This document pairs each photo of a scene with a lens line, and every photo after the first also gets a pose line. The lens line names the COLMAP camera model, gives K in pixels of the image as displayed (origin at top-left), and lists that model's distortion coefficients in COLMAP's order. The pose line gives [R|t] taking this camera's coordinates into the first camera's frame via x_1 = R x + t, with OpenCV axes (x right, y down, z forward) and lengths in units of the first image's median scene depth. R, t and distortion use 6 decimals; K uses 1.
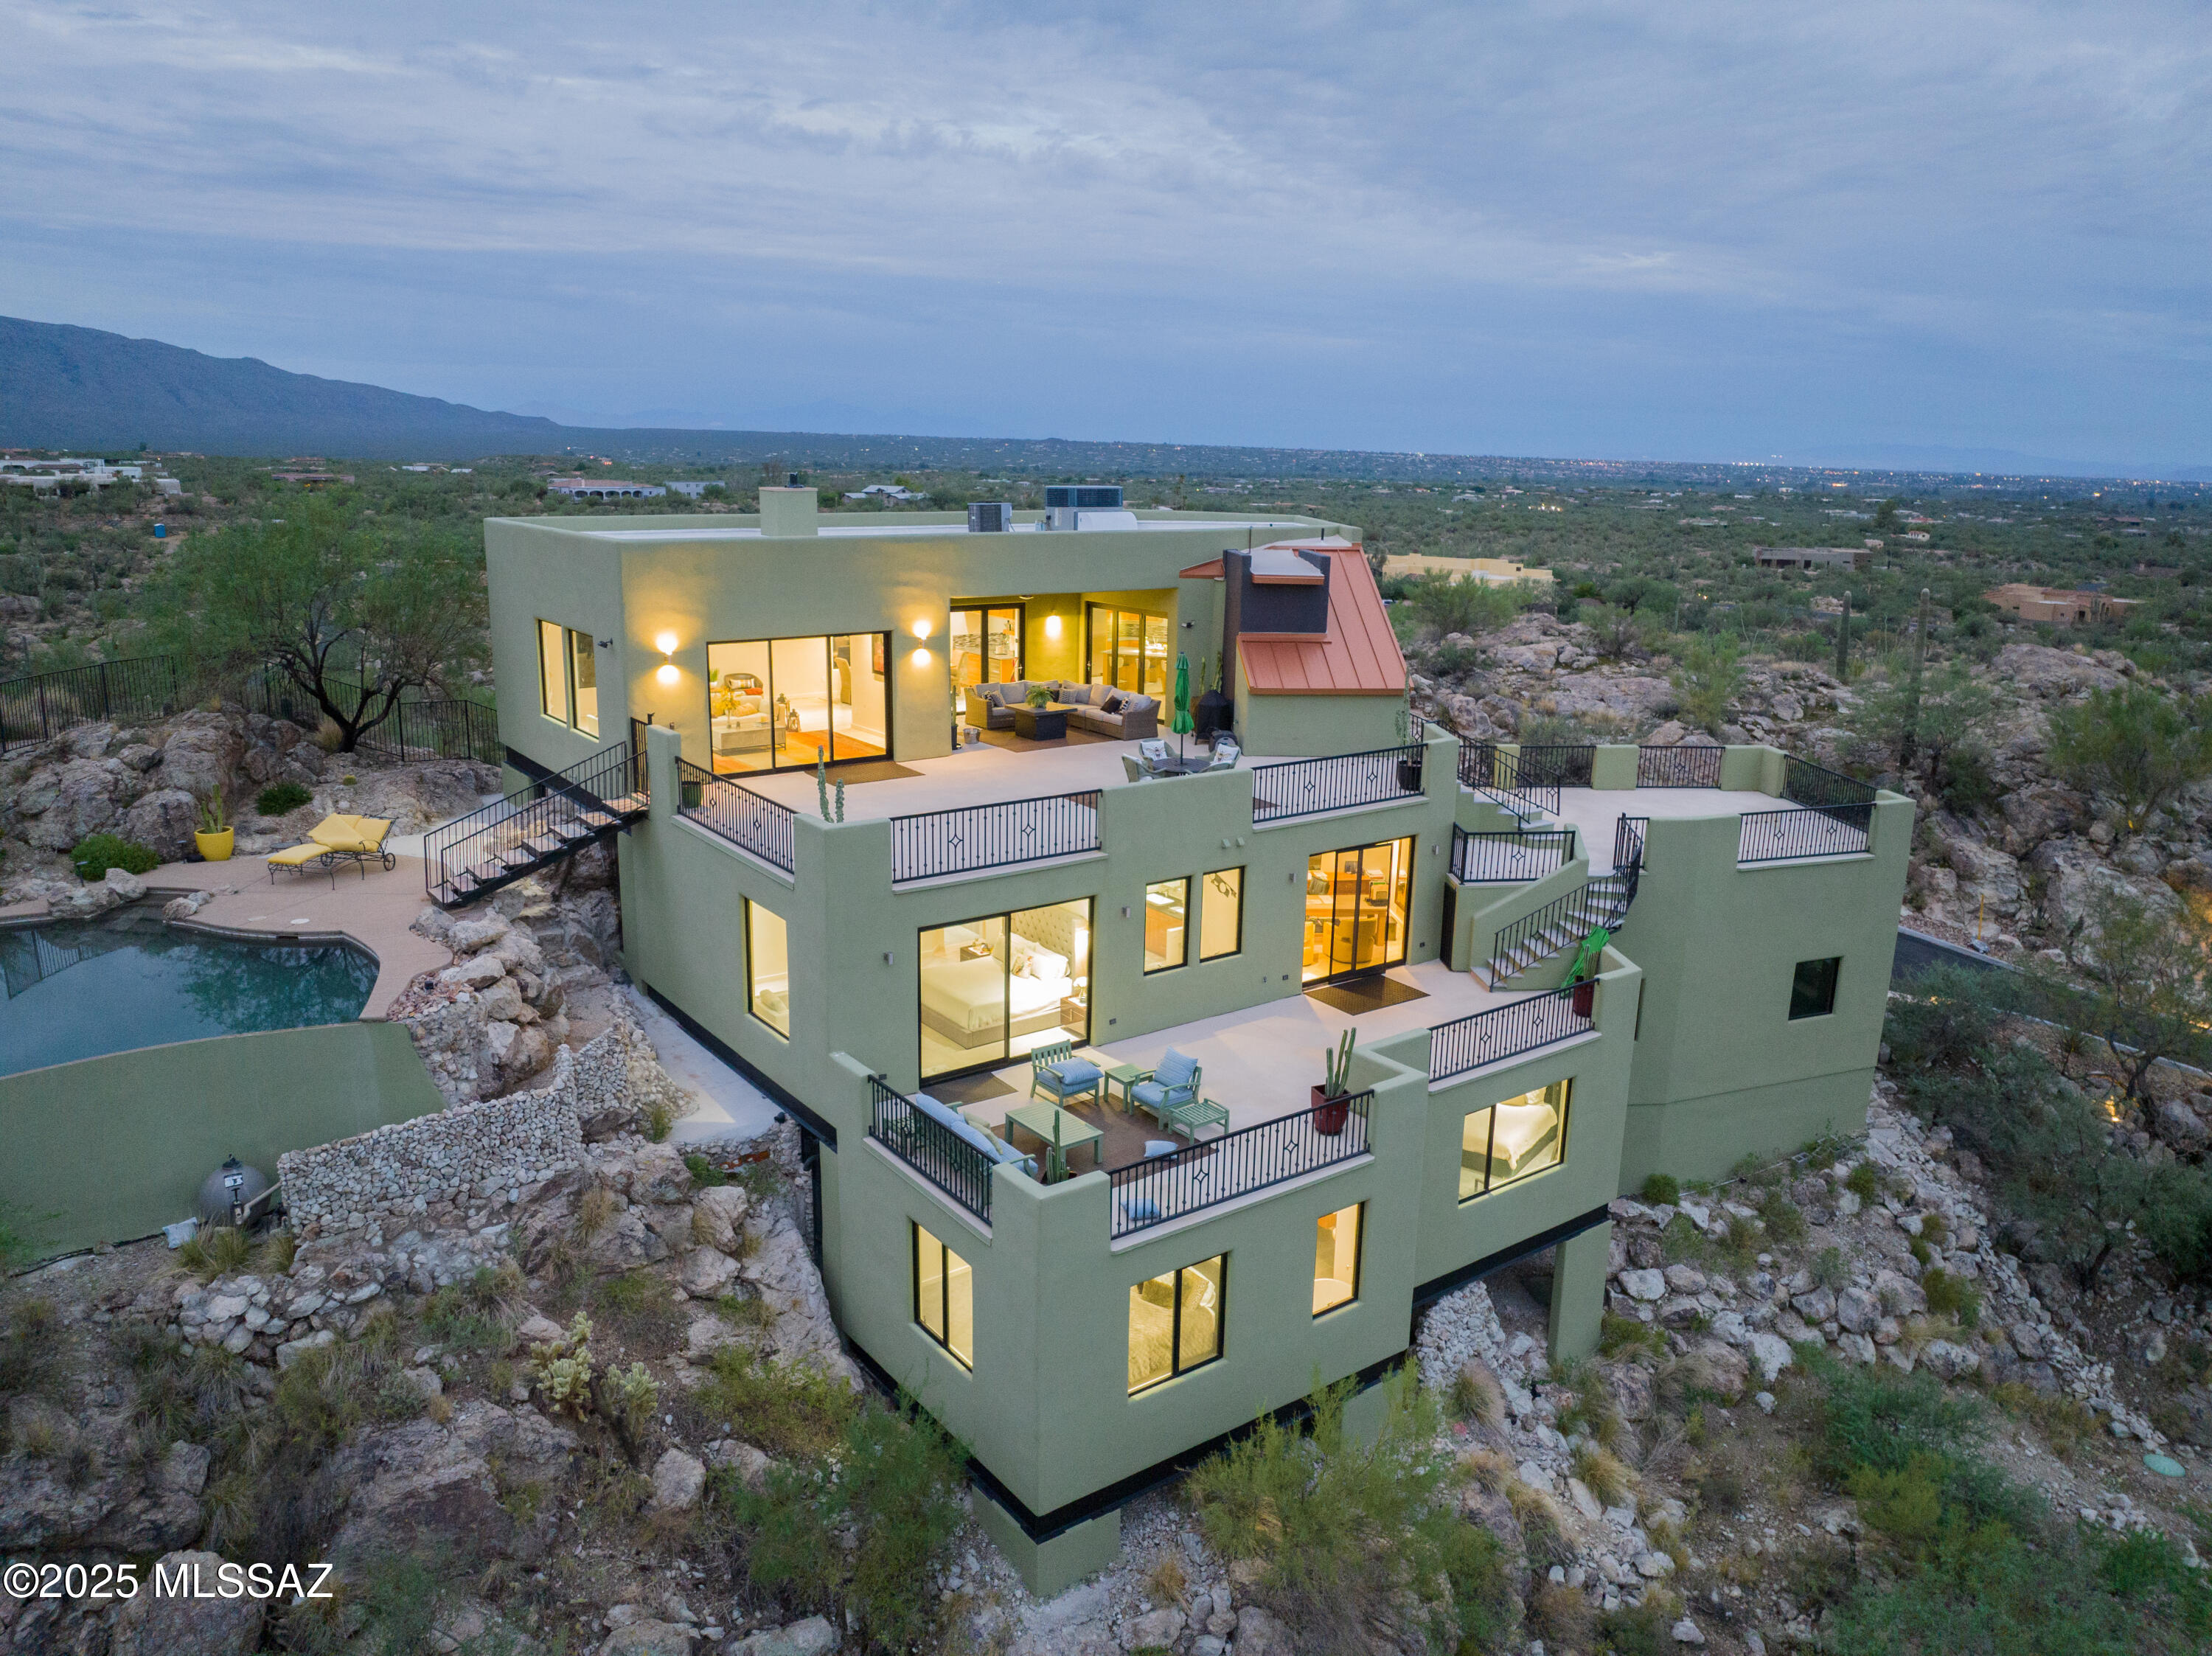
lens RADIAL K [[1563.0, 0, 1105.6], [0, 1563.0, 825.6], [0, 0, 1]] dist [-0.045001, 0.014961]
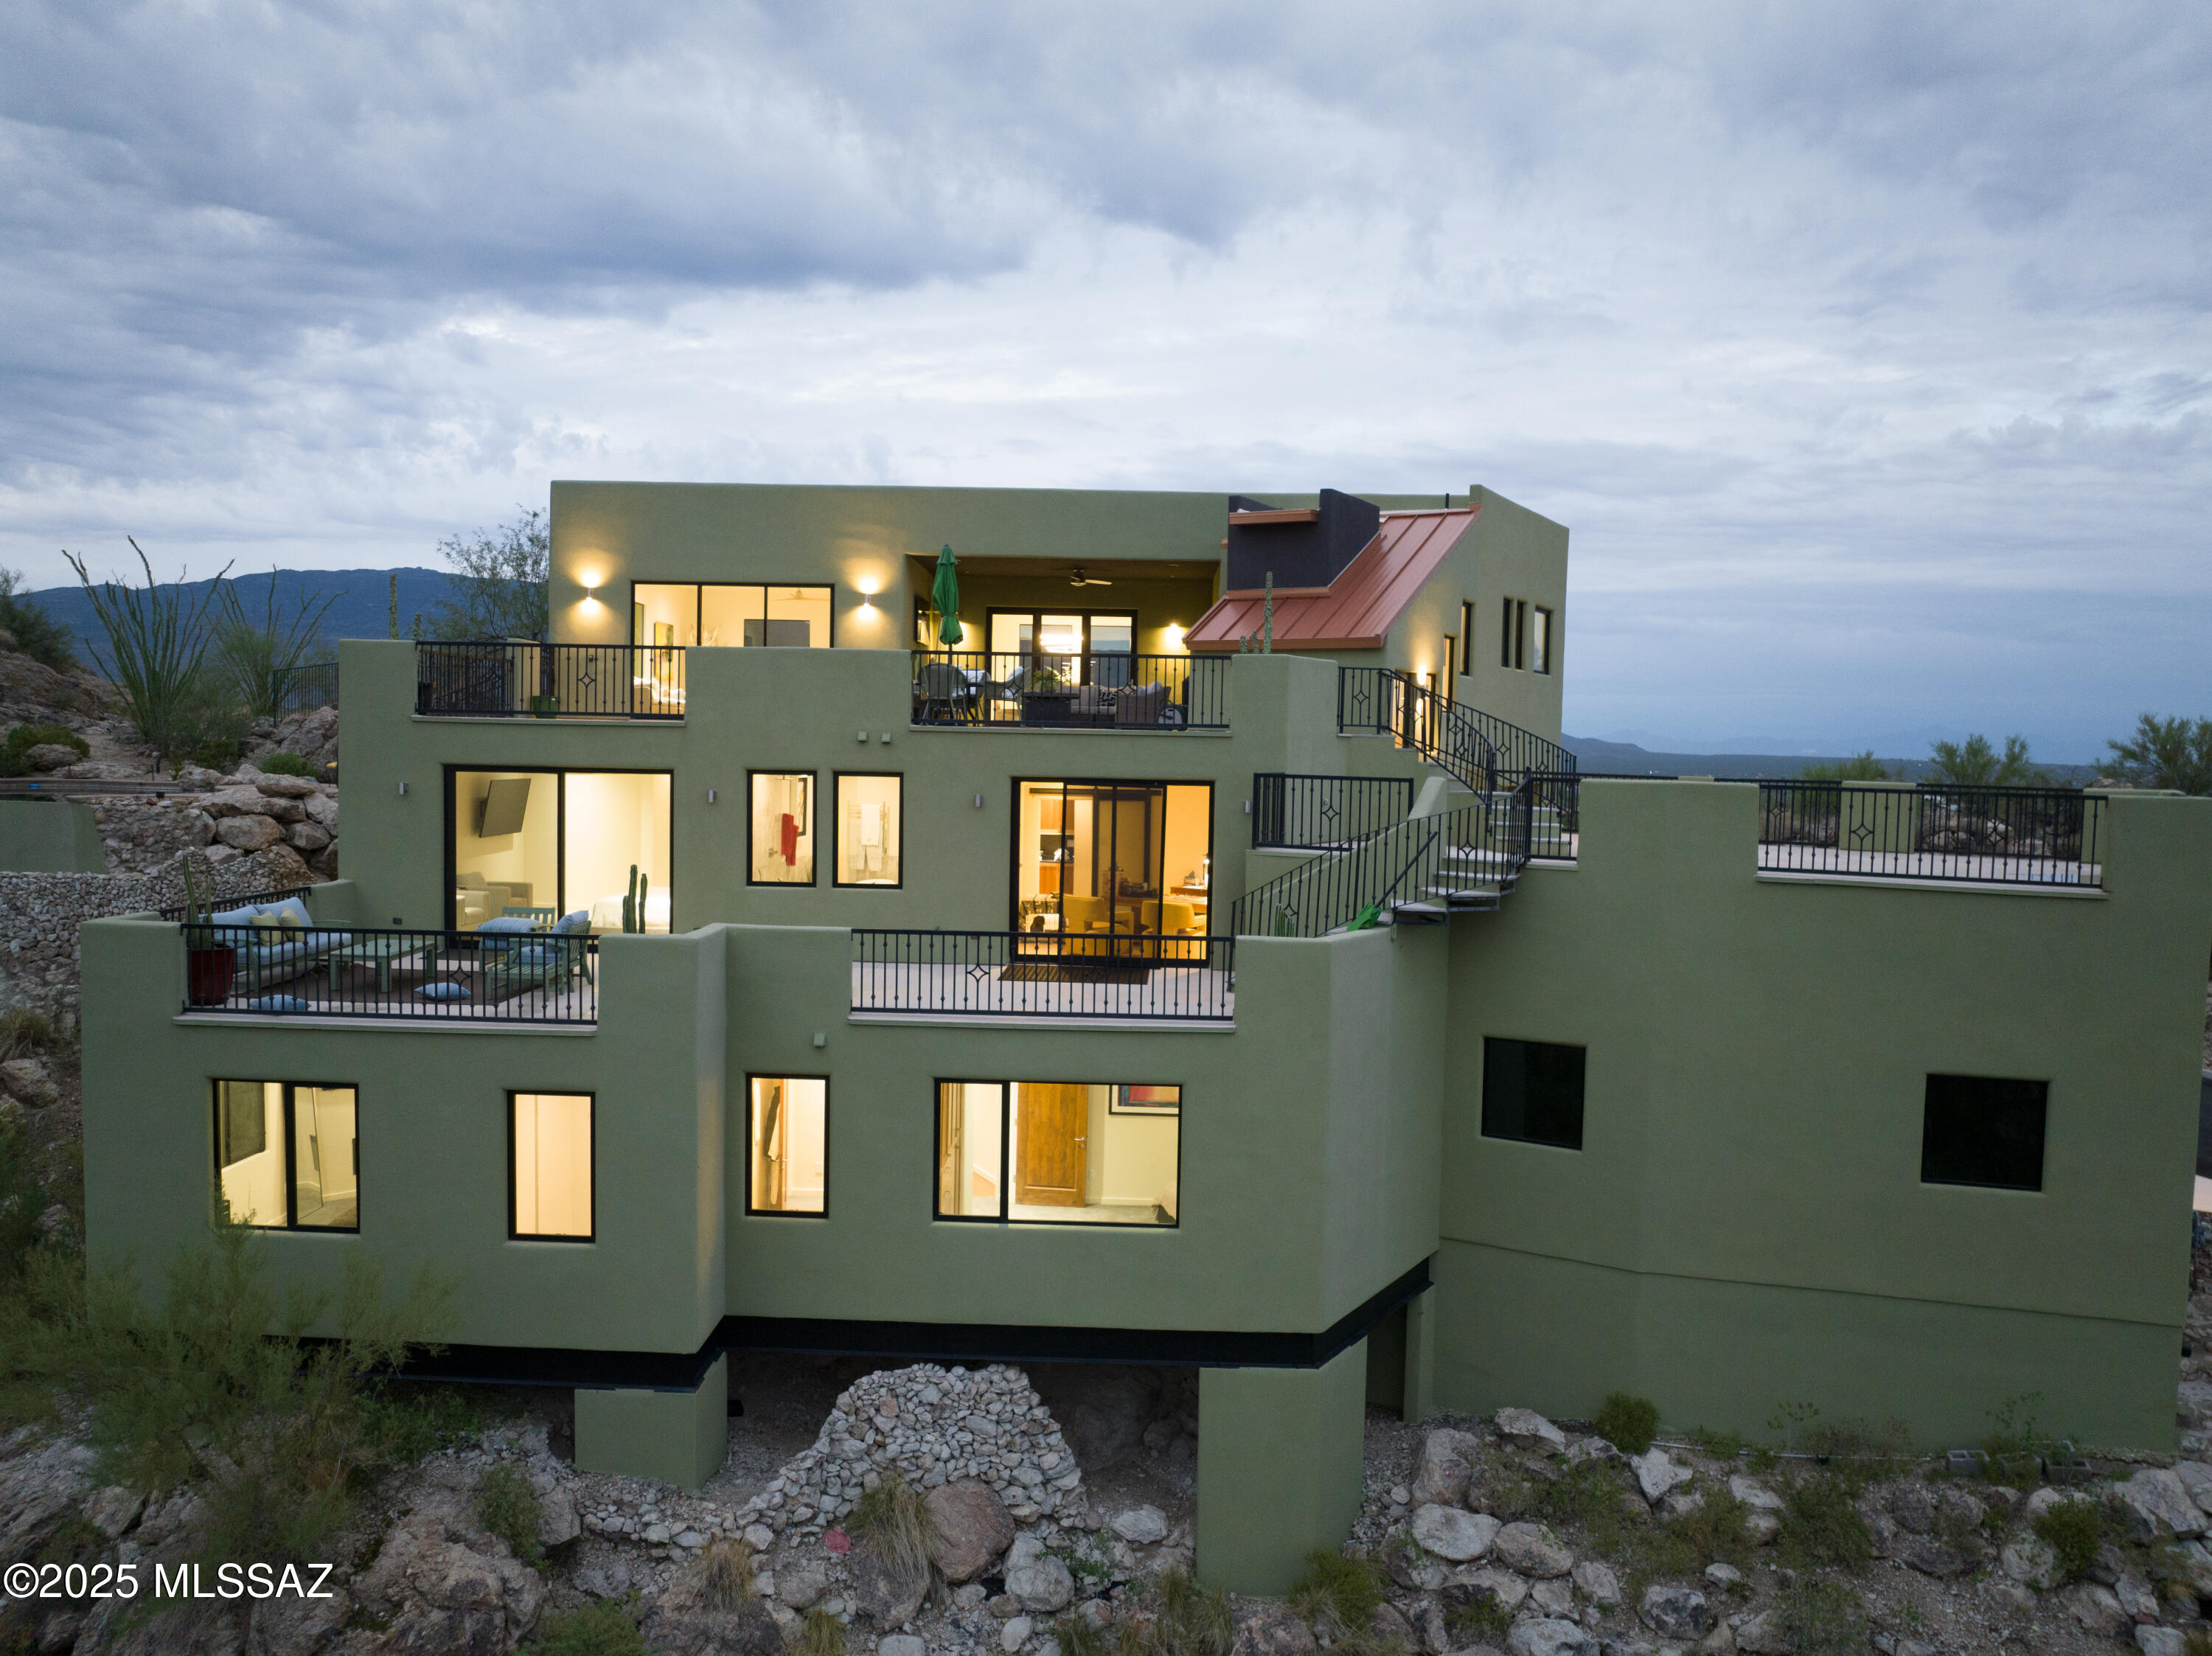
lens RADIAL K [[1538.1, 0, 1154.8], [0, 1538.1, 714.3], [0, 0, 1]] dist [-0.053096, 0.003598]
pose [[0.783546, -0.014786, -0.621158, 0.629627], [-0.158480, 0.961895, -0.222807, 0.143825], [0.600783, 0.273021, 0.751345, 0.415445]]
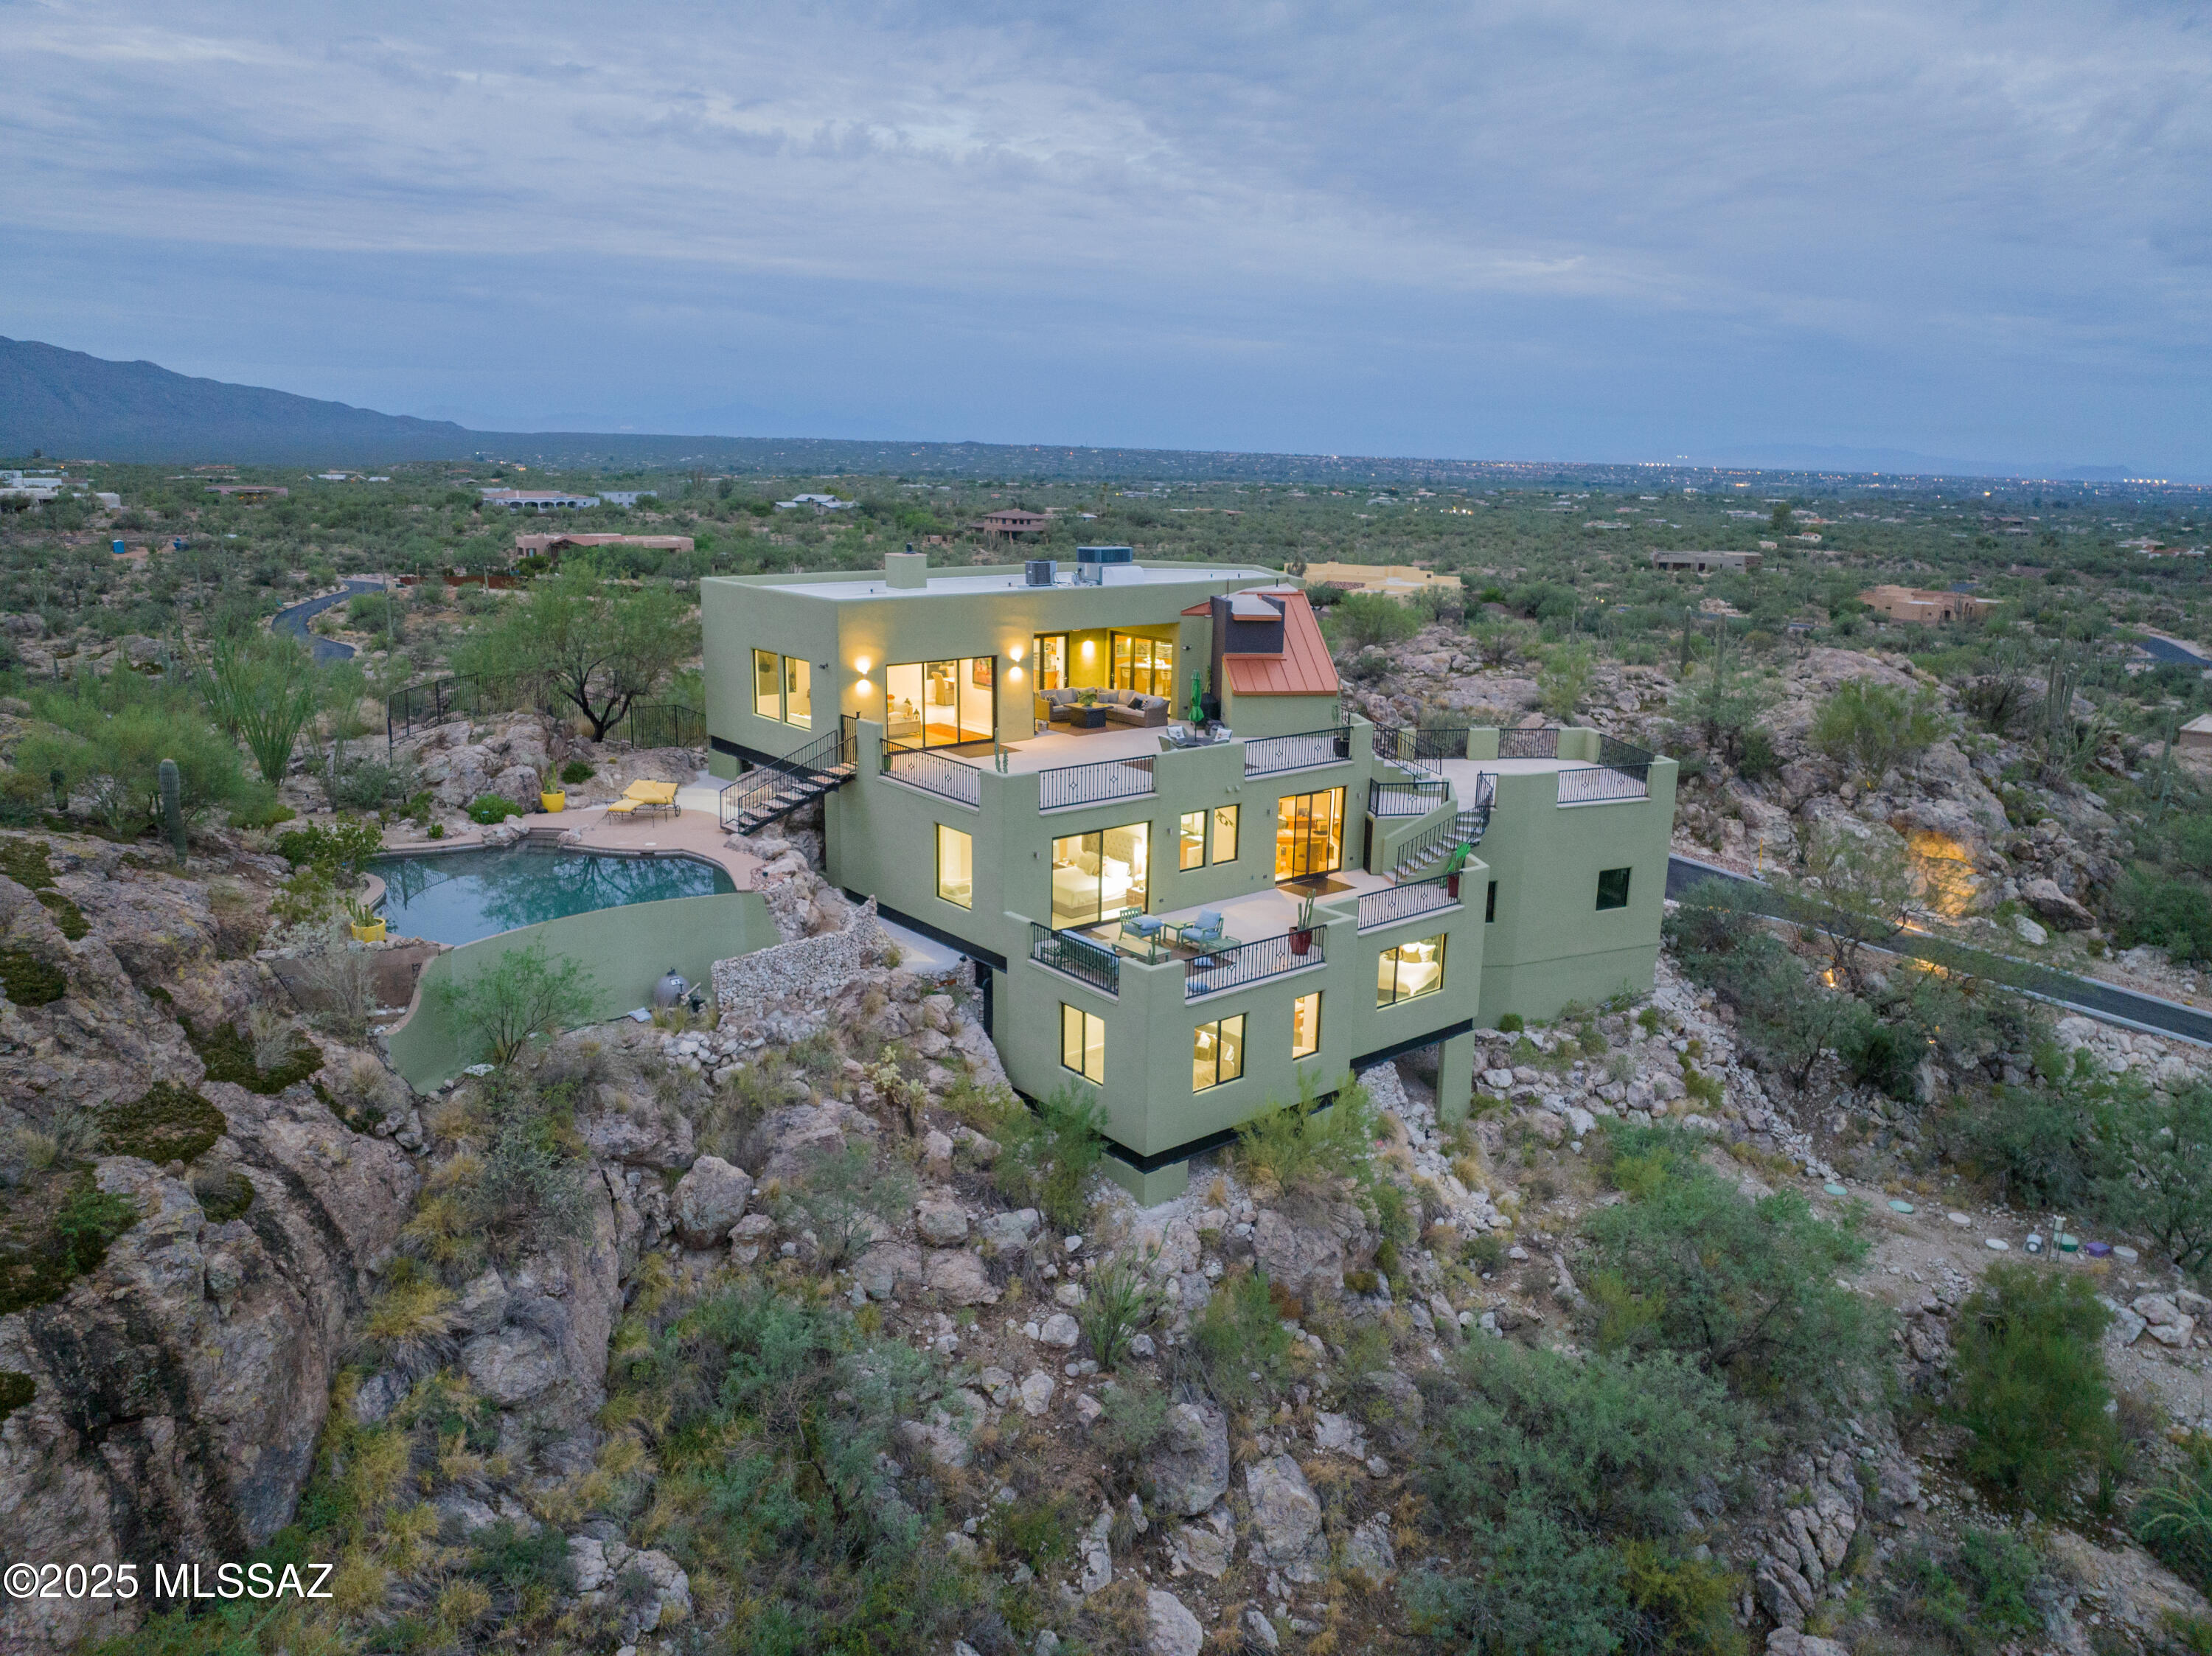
lens RADIAL K [[1559.1, 0, 1104.4], [0, 1559.1, 831.9], [0, 0, 1]] dist [-0.017835, -0.033751]
pose [[0.998673, -0.014158, 0.049509, -0.115791], [0.014037, 0.999898, 0.002794, 0.043802], [-0.049543, -0.002095, 0.998770, -0.521954]]
